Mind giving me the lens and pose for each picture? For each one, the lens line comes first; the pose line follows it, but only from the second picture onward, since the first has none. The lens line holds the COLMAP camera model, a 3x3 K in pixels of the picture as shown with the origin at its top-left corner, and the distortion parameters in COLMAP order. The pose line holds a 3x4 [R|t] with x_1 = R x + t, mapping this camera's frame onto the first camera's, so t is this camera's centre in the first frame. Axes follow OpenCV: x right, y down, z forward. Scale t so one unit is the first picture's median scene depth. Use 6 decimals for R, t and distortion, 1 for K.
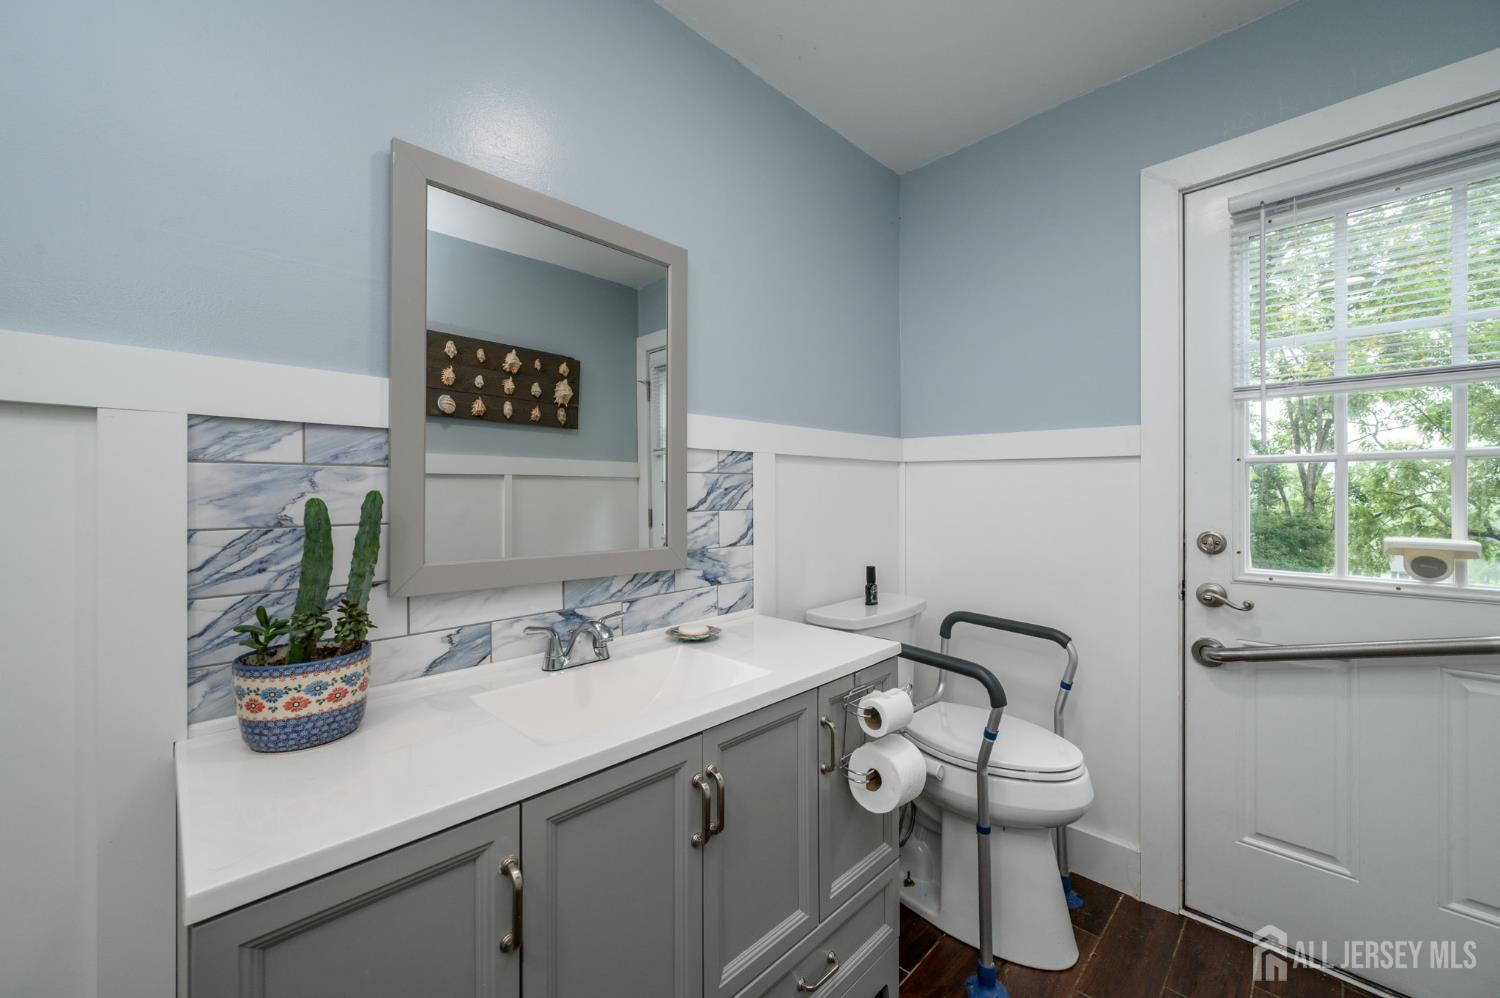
lens RADIAL K [[588.5, 0, 743.2], [0, 588.5, 496.7], [0, 0, 1]] dist [-0.000395, -0.000097]
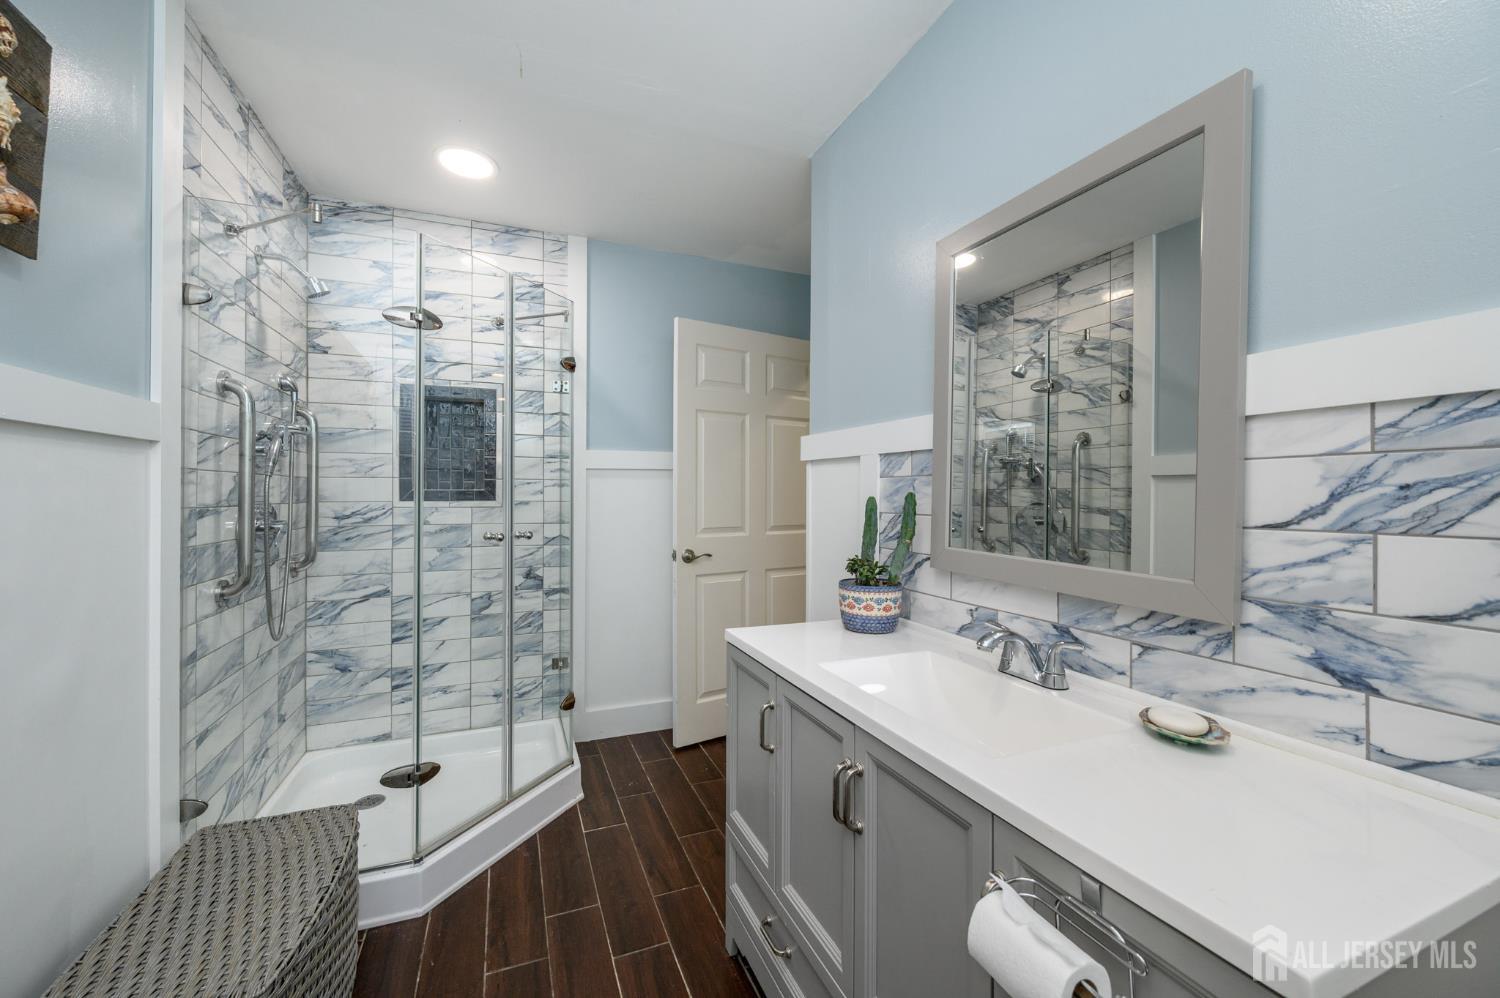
lens RADIAL K [[588.5, 0, 743.2], [0, 588.5, 496.7], [0, 0, 1]] dist [-0.000395, -0.000097]
pose [[-0.381306, 0.009132, -0.924404, 0.606086], [-0.002440, 0.999938, 0.010884, -0.009882], [0.924446, 0.006406, -0.381260, 0.761190]]
